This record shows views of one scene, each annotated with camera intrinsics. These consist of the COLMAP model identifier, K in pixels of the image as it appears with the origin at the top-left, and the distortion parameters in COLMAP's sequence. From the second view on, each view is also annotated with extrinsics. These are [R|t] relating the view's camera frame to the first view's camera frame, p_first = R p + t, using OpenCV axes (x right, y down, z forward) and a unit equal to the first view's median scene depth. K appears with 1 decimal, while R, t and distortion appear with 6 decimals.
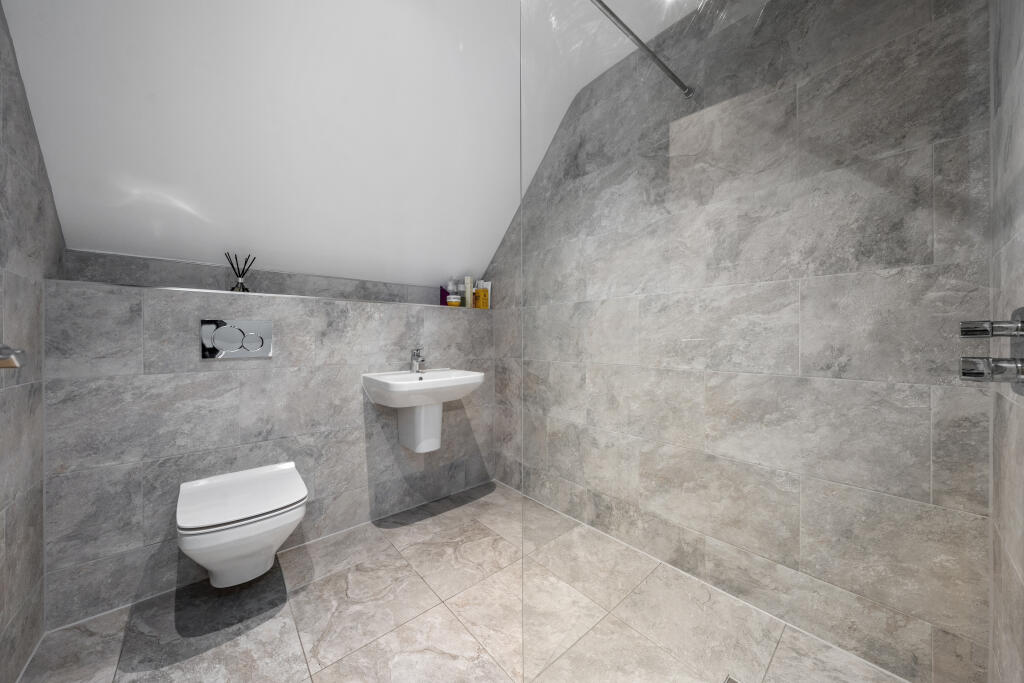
lens RADIAL K [[352.3, 0, 511.1], [0, 352.3, 338.6], [0, 0, 1]] dist [0.000596, -0.000074]
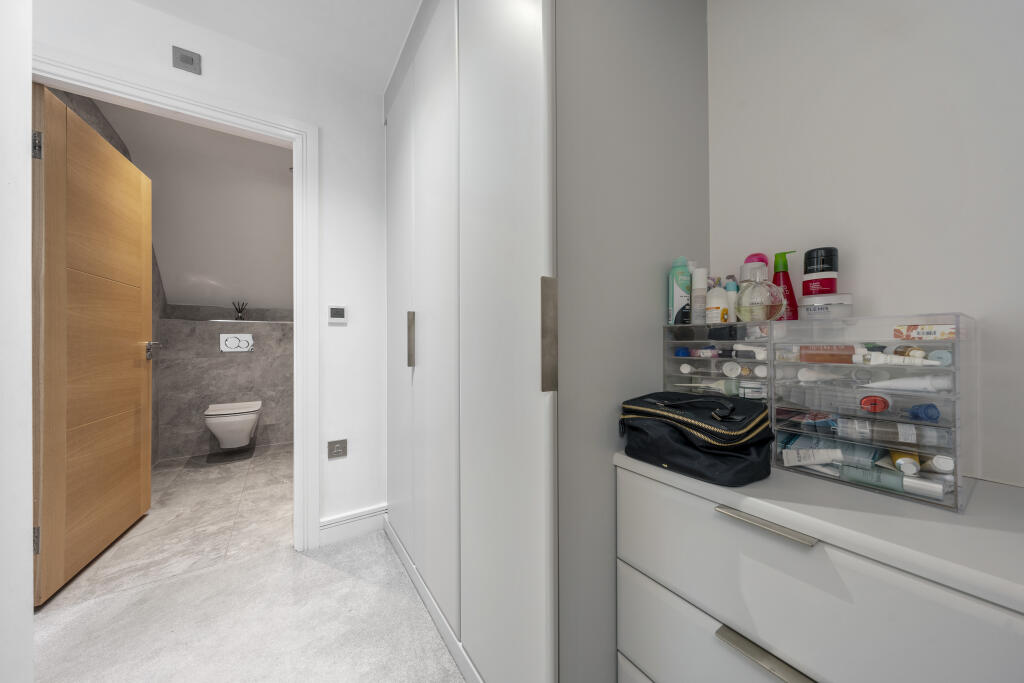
lens RADIAL K [[352.3, 0, 513.0], [0, 352.3, 342.0], [0, 0, 1]] dist [0.000596, -0.000074]
pose [[0.991945, -0.004041, -0.126602, 1.322482], [0.003121, 0.999967, -0.007465, 0.021005], [0.126628, 0.007009, 0.991926, -1.038557]]
